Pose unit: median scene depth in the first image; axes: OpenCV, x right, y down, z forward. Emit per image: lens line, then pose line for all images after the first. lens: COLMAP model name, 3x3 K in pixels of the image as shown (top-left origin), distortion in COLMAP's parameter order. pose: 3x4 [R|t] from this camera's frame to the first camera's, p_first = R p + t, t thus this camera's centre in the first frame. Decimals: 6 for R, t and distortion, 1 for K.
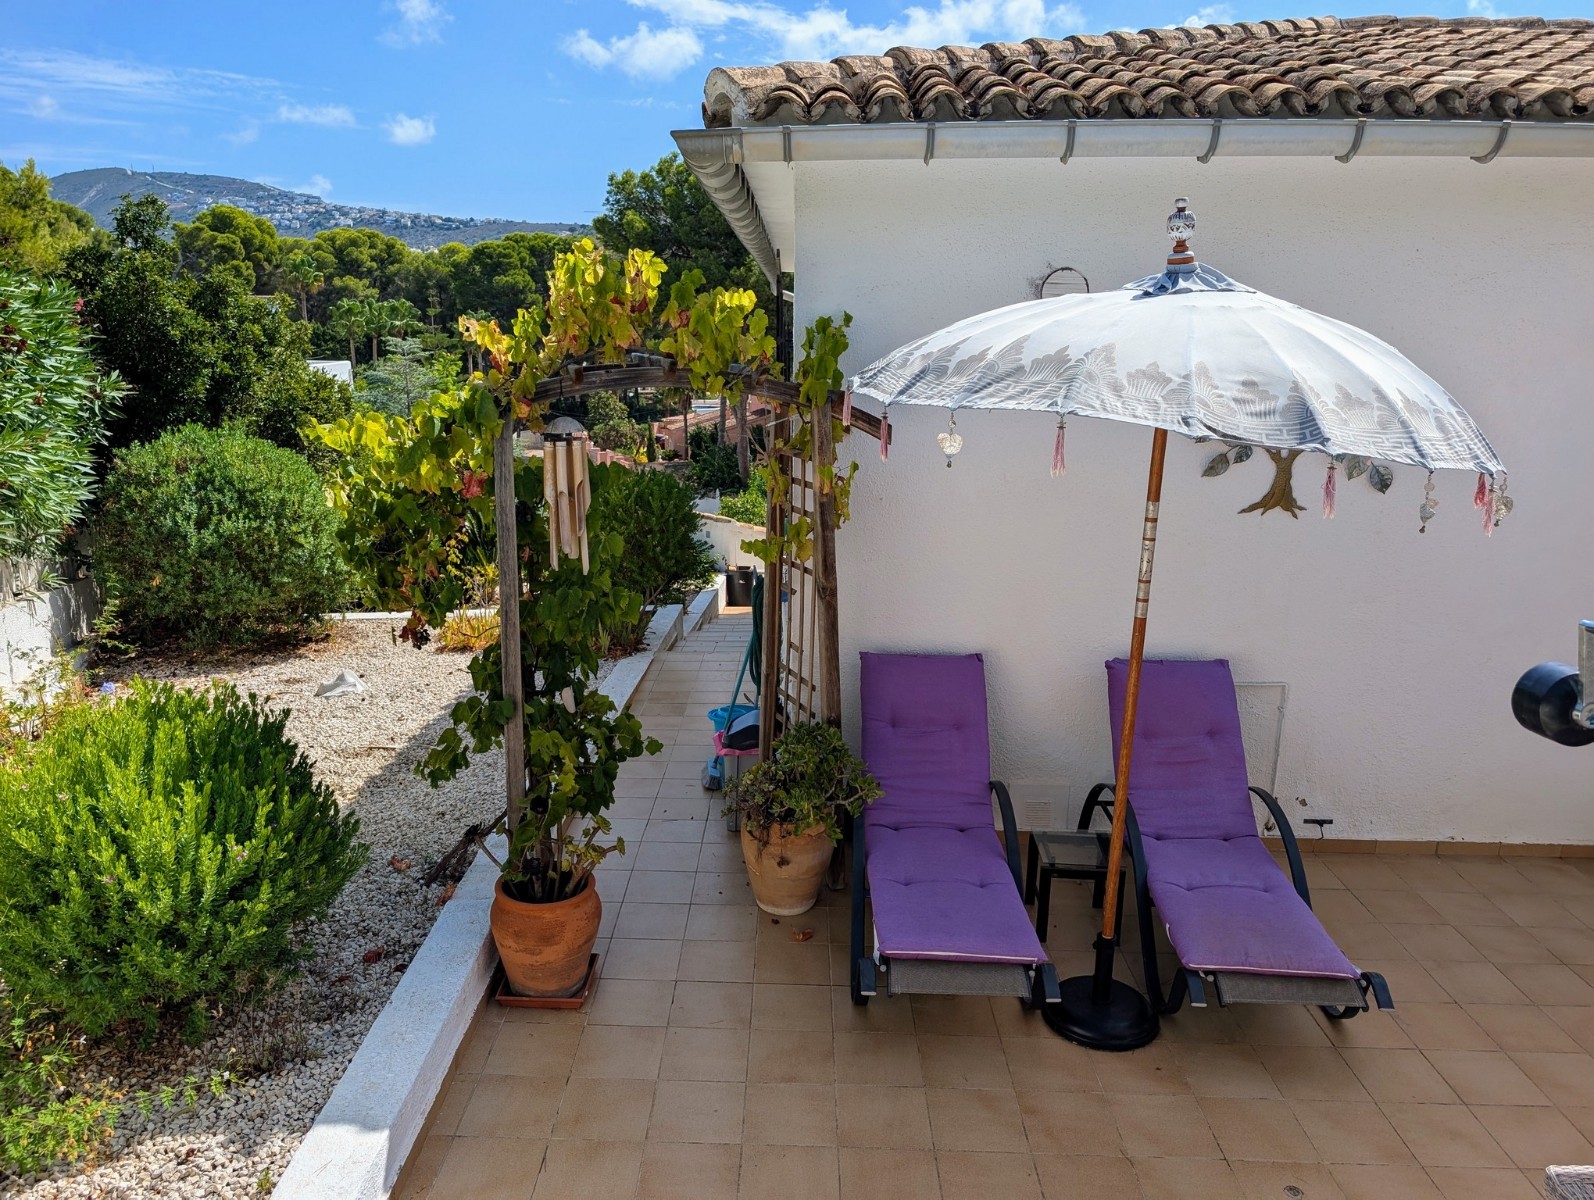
lens RADIAL K [[1148.3, 0, 792.6], [0, 1148.3, 600.8], [0, 0, 1]] dist [0.021588, -0.017210]
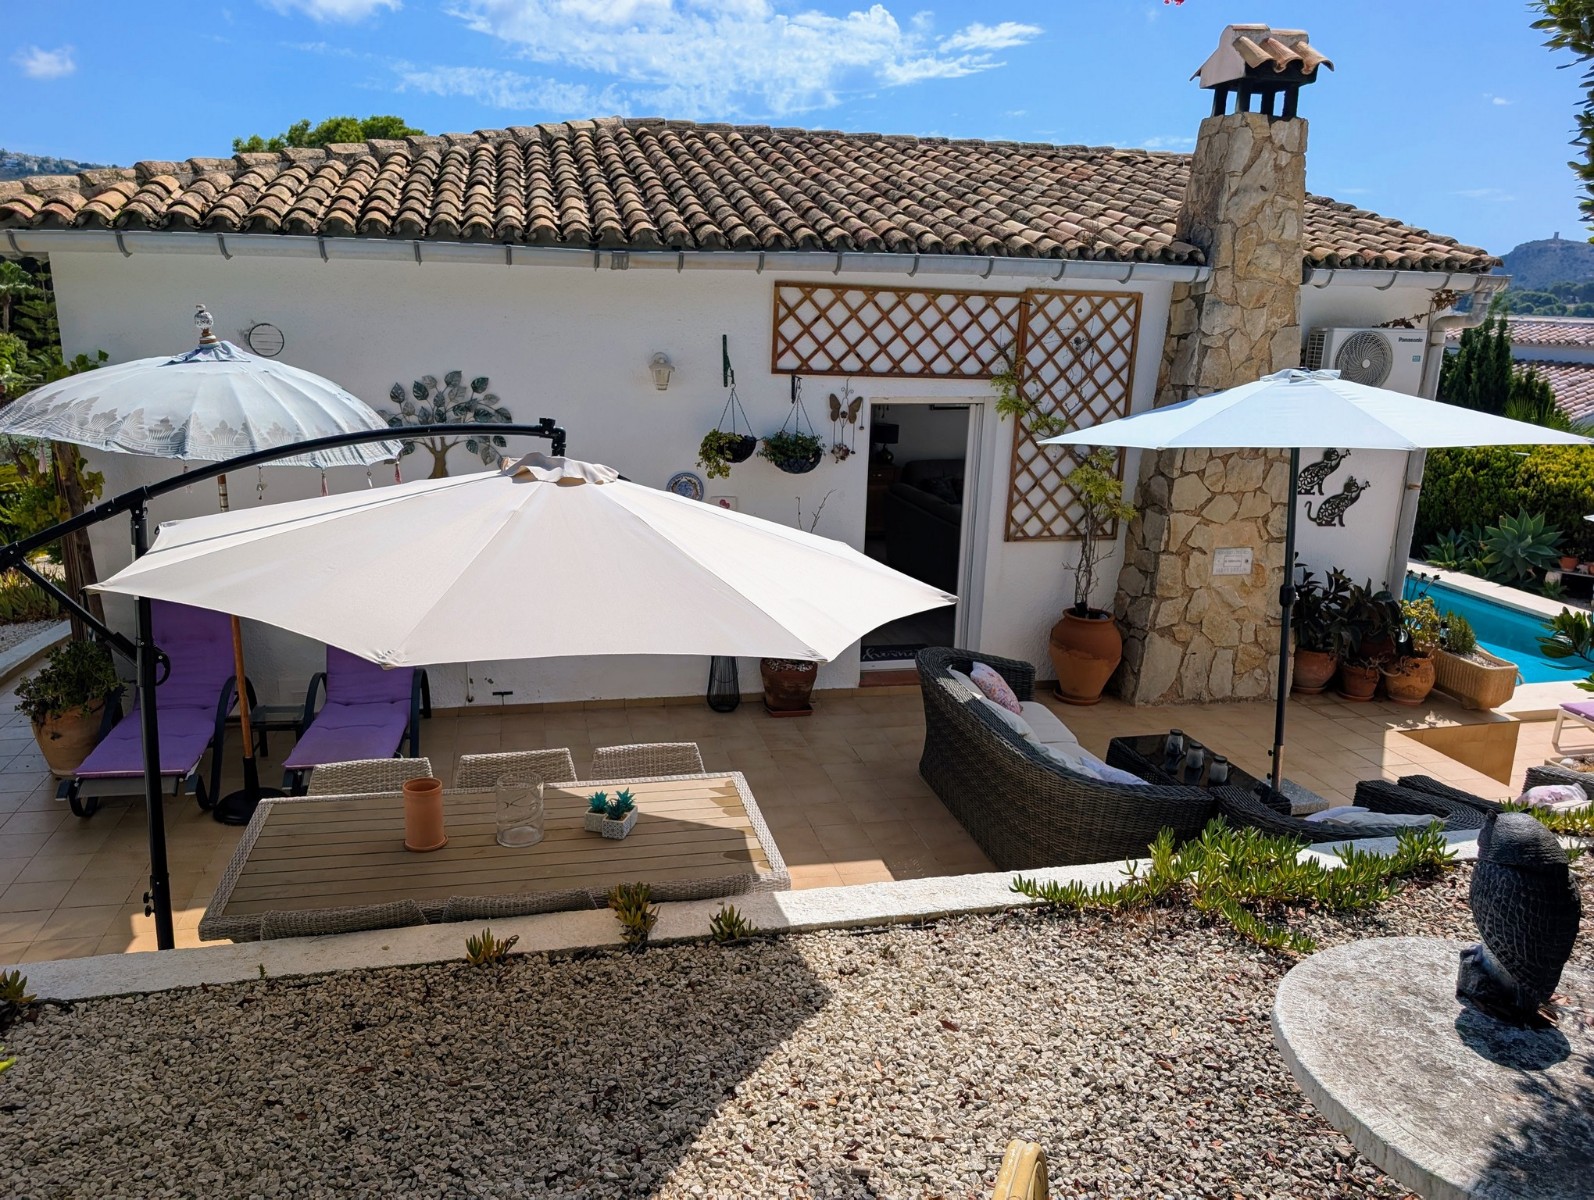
lens RADIAL K [[1148.3, 0, 799.2], [0, 1148.3, 599.5], [0, 0, 1]] dist [0.021588, -0.017210]
pose [[0.968865, -0.041900, 0.244019, 0.508088], [0.036625, 0.998988, 0.026117, 0.048416], [-0.244867, -0.016367, 0.969419, -0.584622]]
